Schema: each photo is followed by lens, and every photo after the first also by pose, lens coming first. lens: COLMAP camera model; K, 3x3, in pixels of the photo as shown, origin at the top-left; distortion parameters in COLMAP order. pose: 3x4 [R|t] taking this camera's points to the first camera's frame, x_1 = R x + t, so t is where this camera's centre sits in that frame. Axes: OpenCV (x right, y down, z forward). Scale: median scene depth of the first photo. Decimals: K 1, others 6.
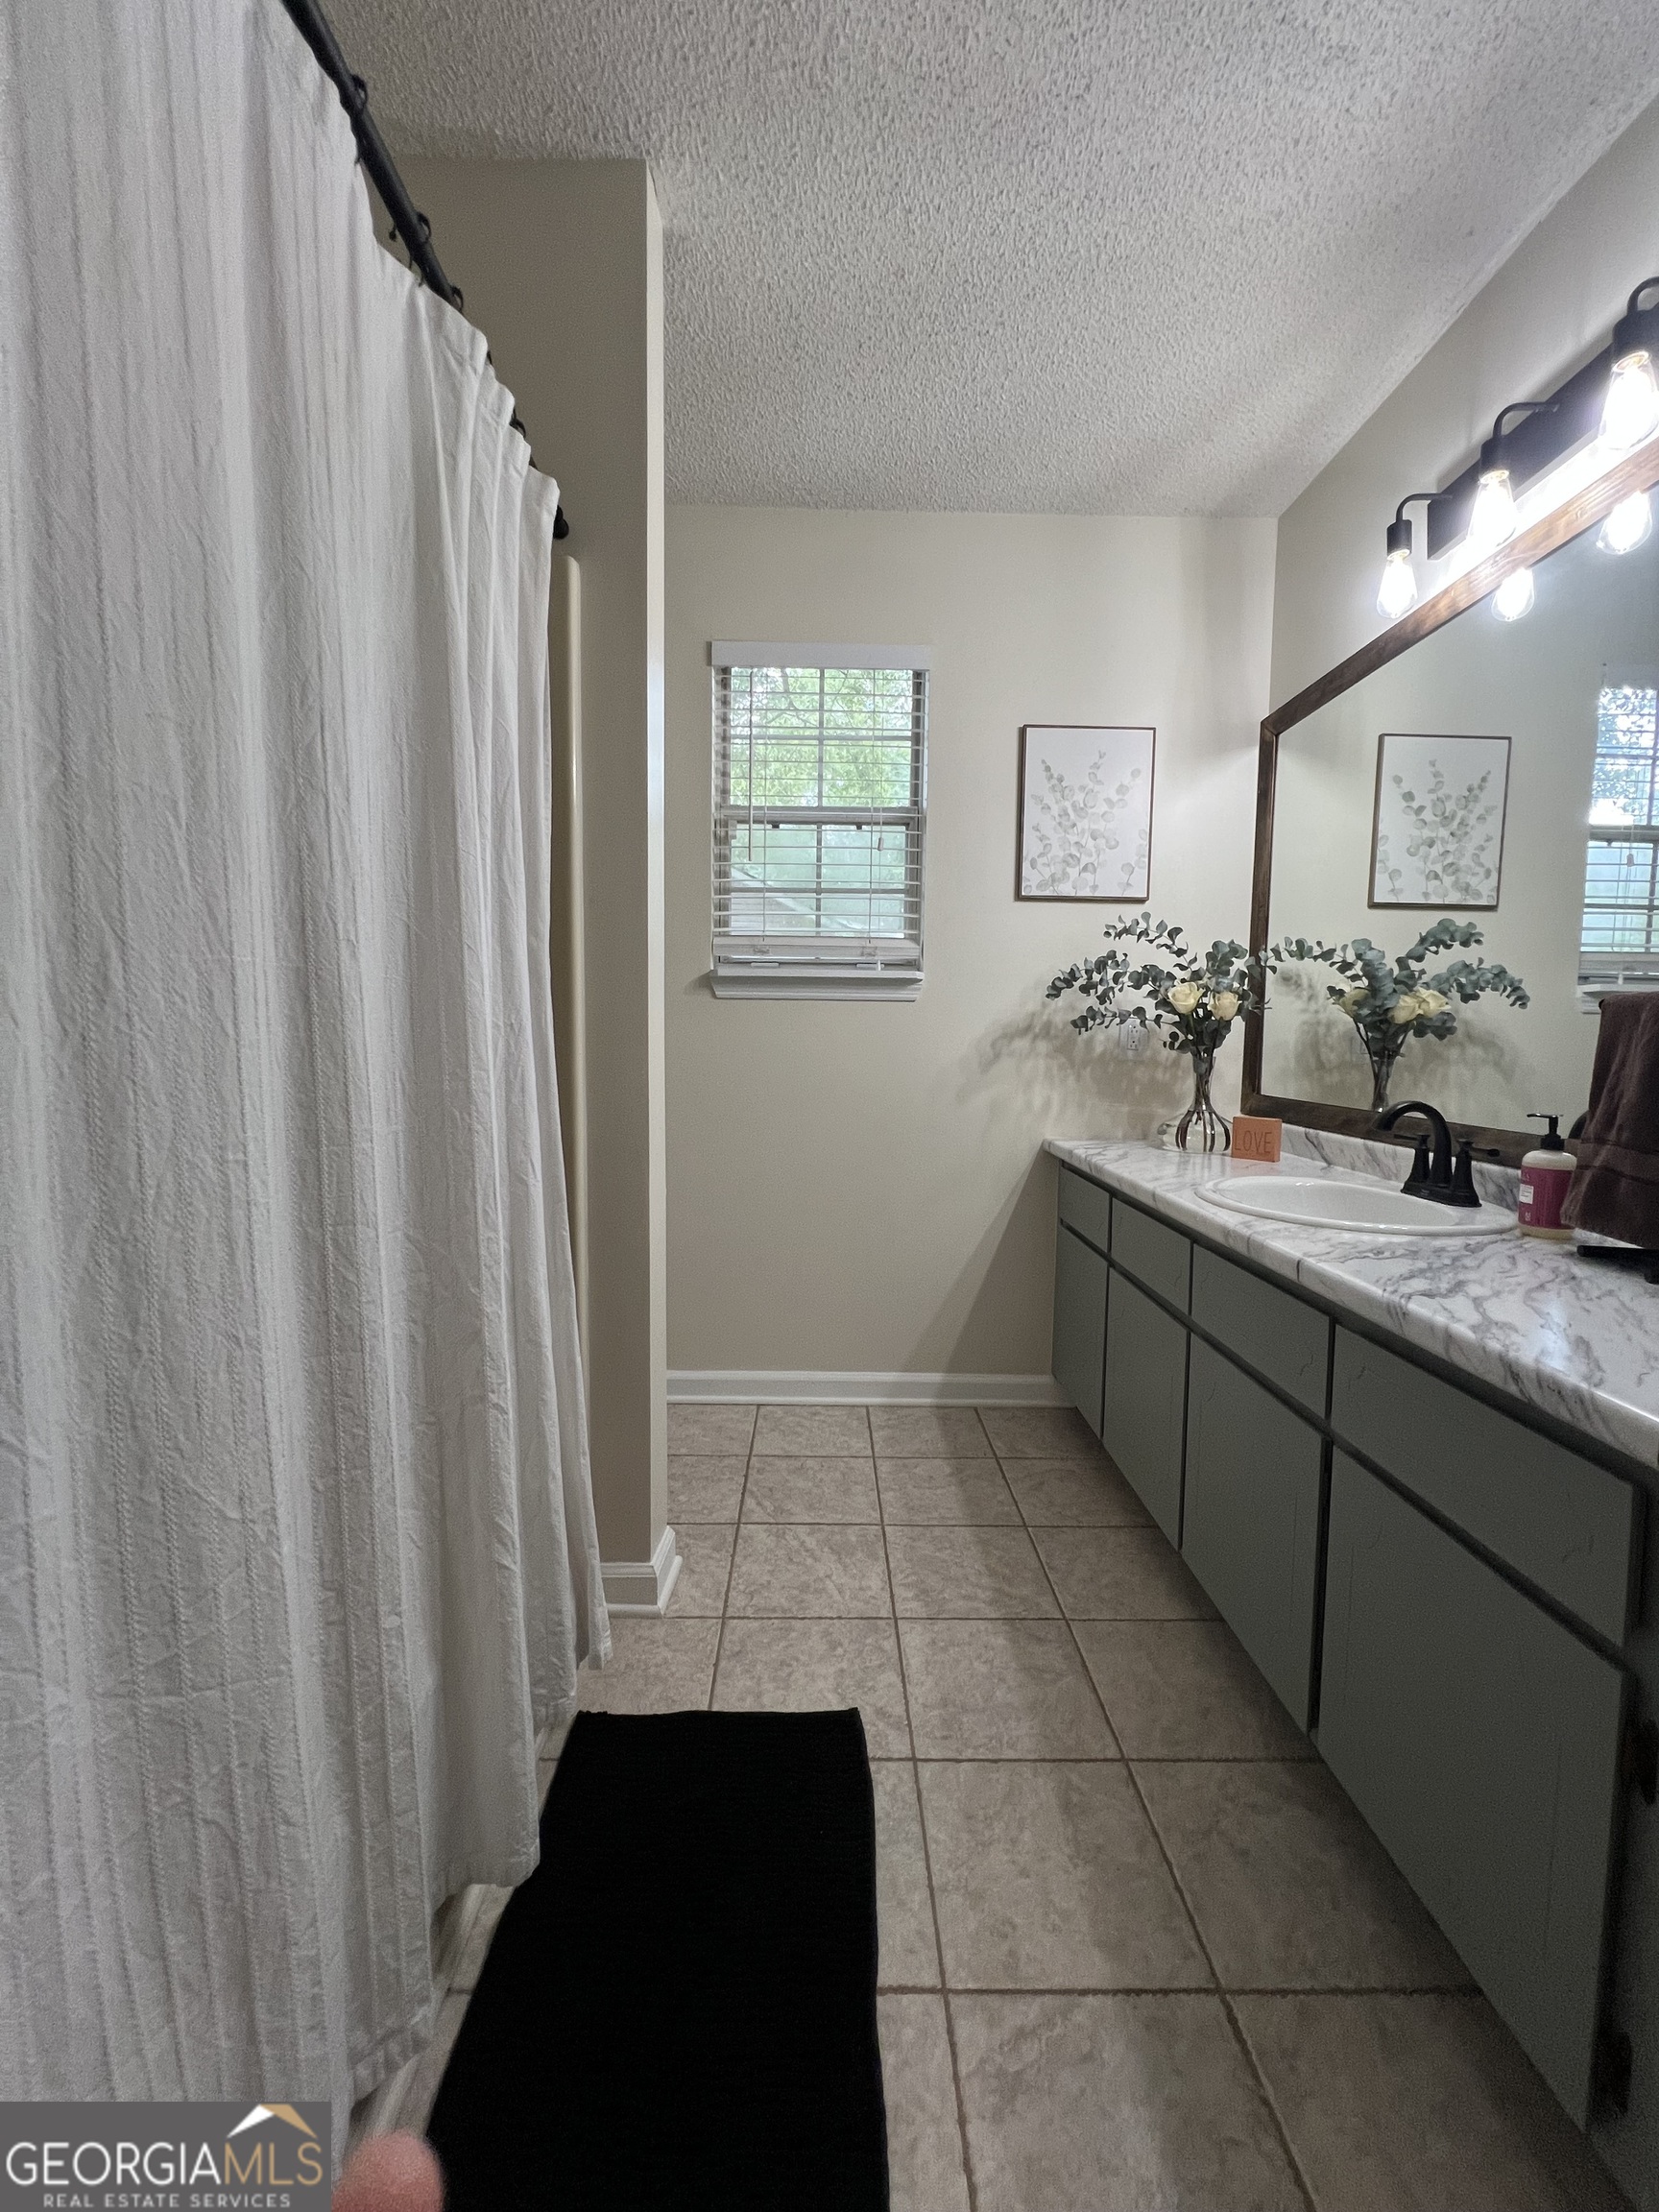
lens RADIAL K [[884.9, 0, 823.0], [0, 884.9, 1101.7], [0, 0, 1]] dist [-0.004416, 0.001024]
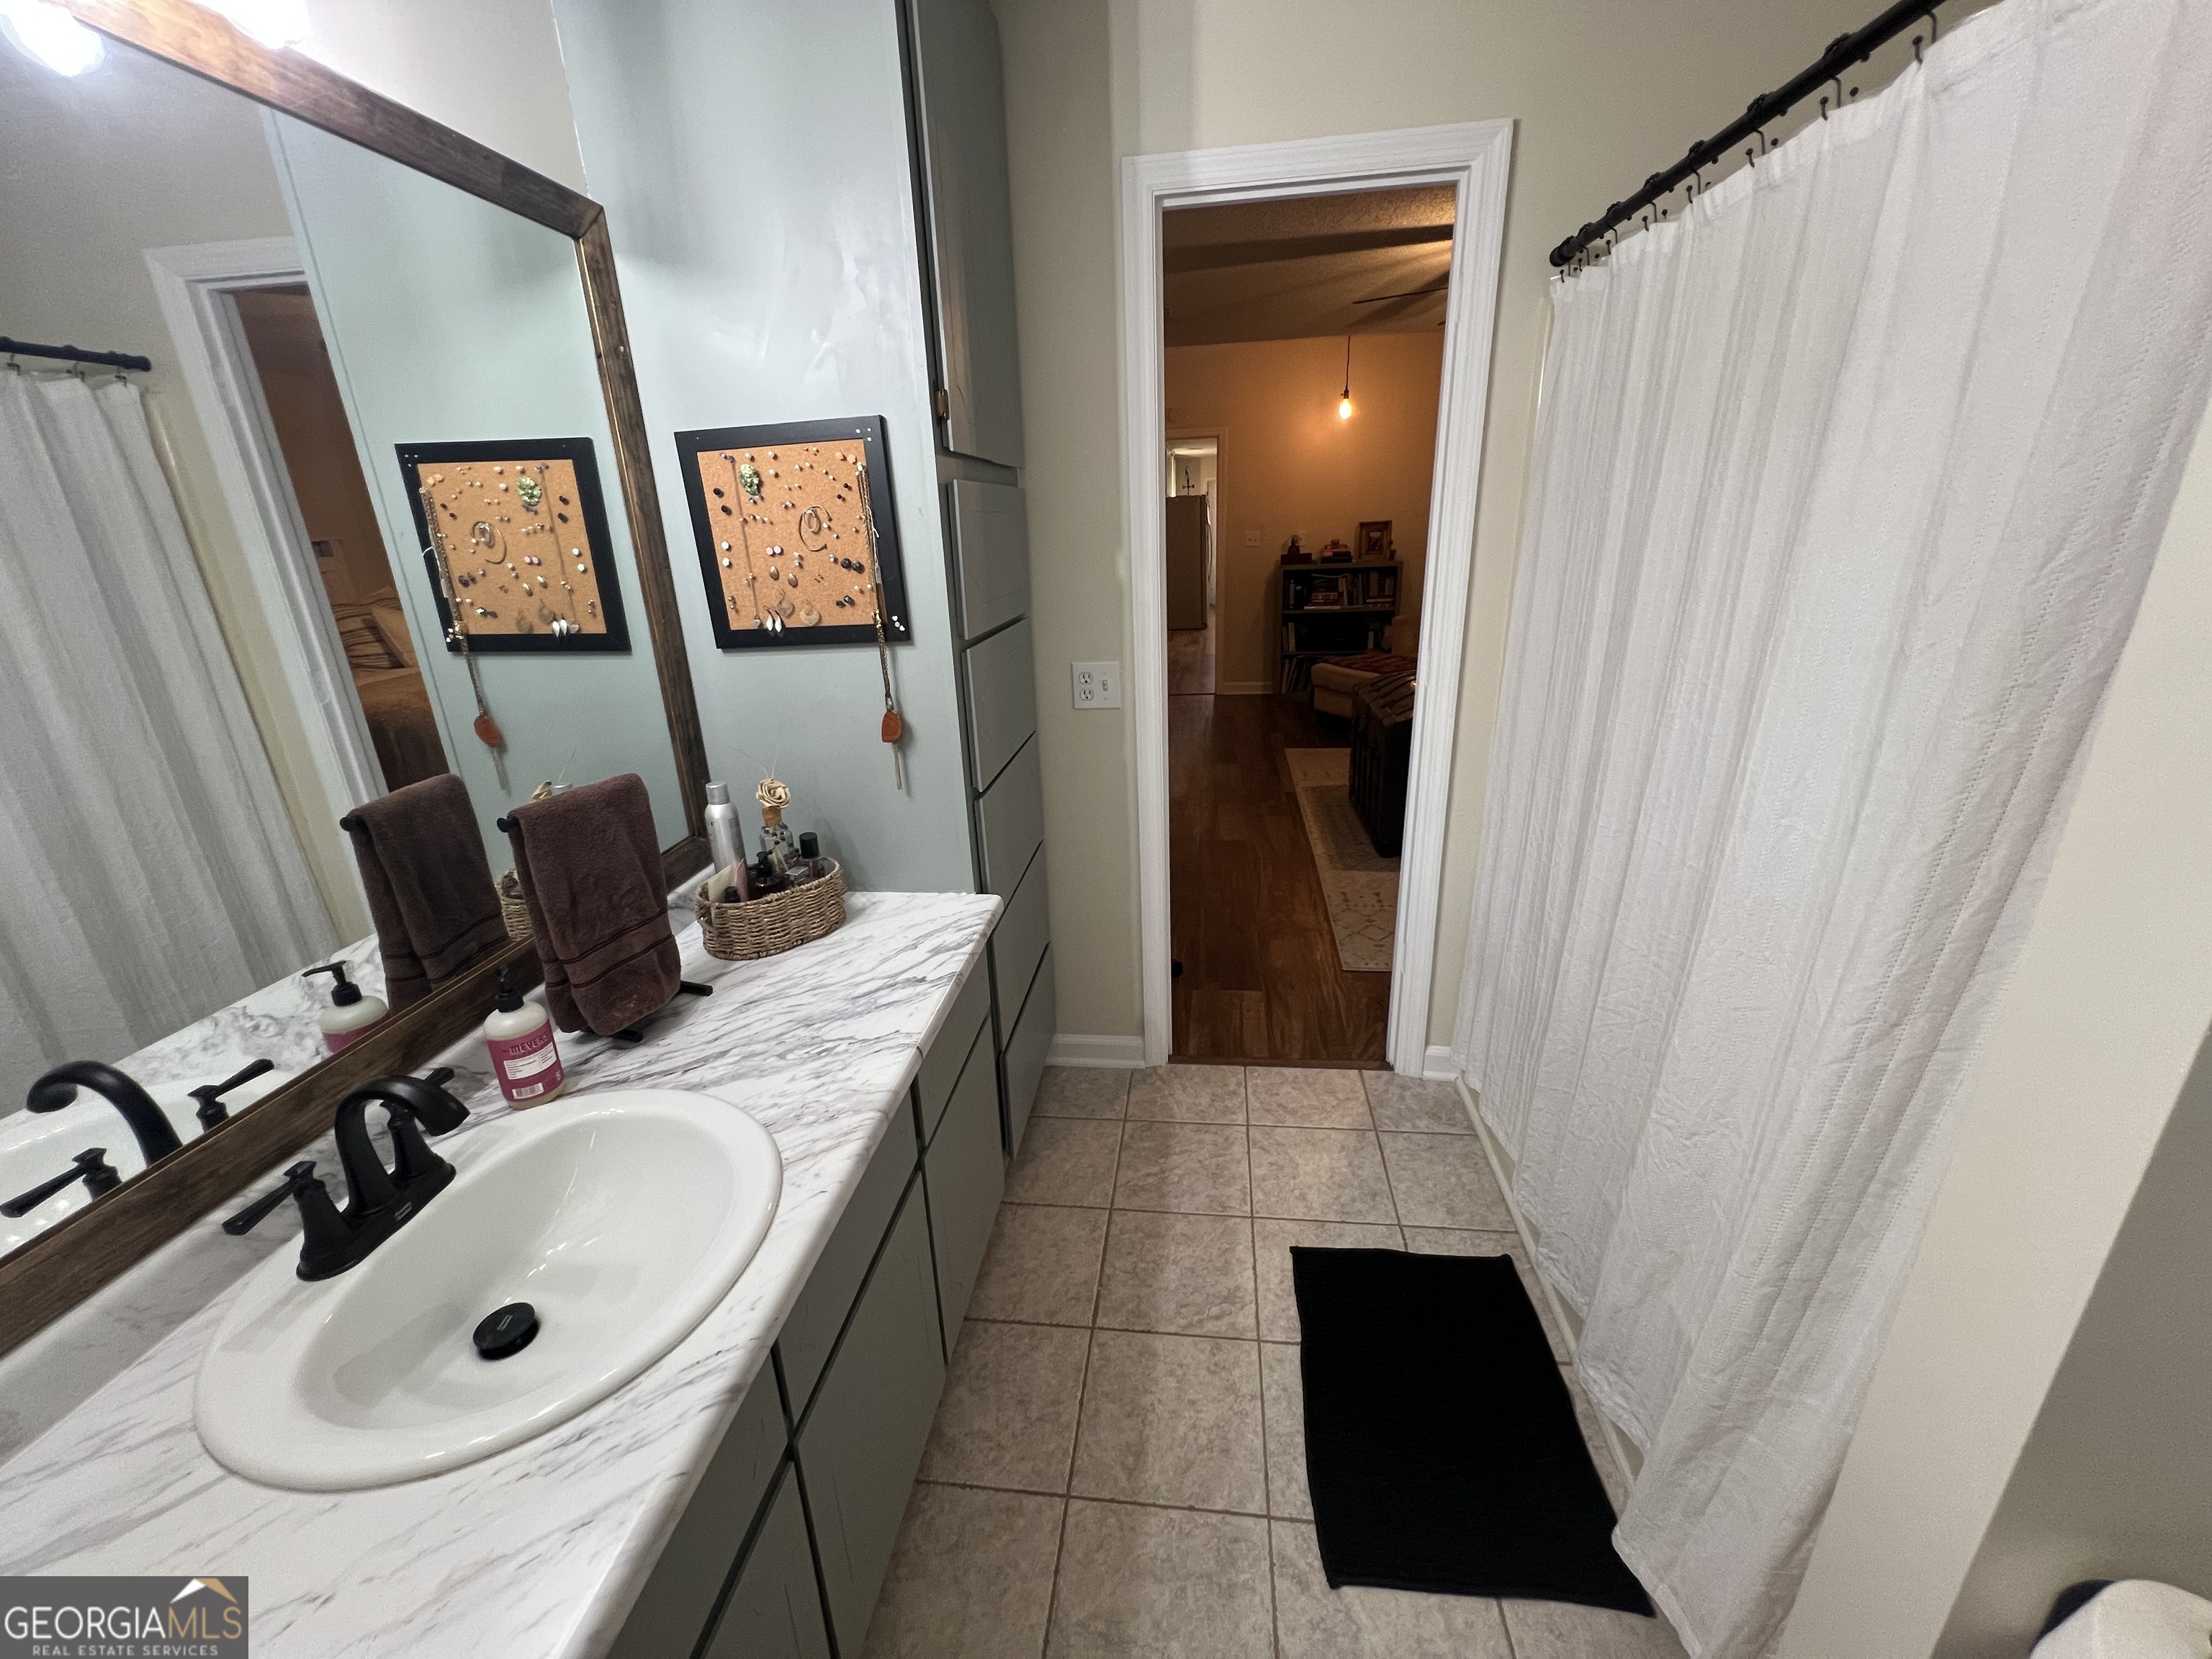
lens RADIAL K [[884.9, 0, 1095.5], [0, 884.9, 836.3], [0, 0, 1]] dist [-0.004416, 0.001024]
pose [[-0.990474, -0.011436, 0.137222, 0.189203], [0.049228, 0.901273, 0.430445, -0.478873], [-0.128597, 0.433100, -0.892125, 1.770387]]
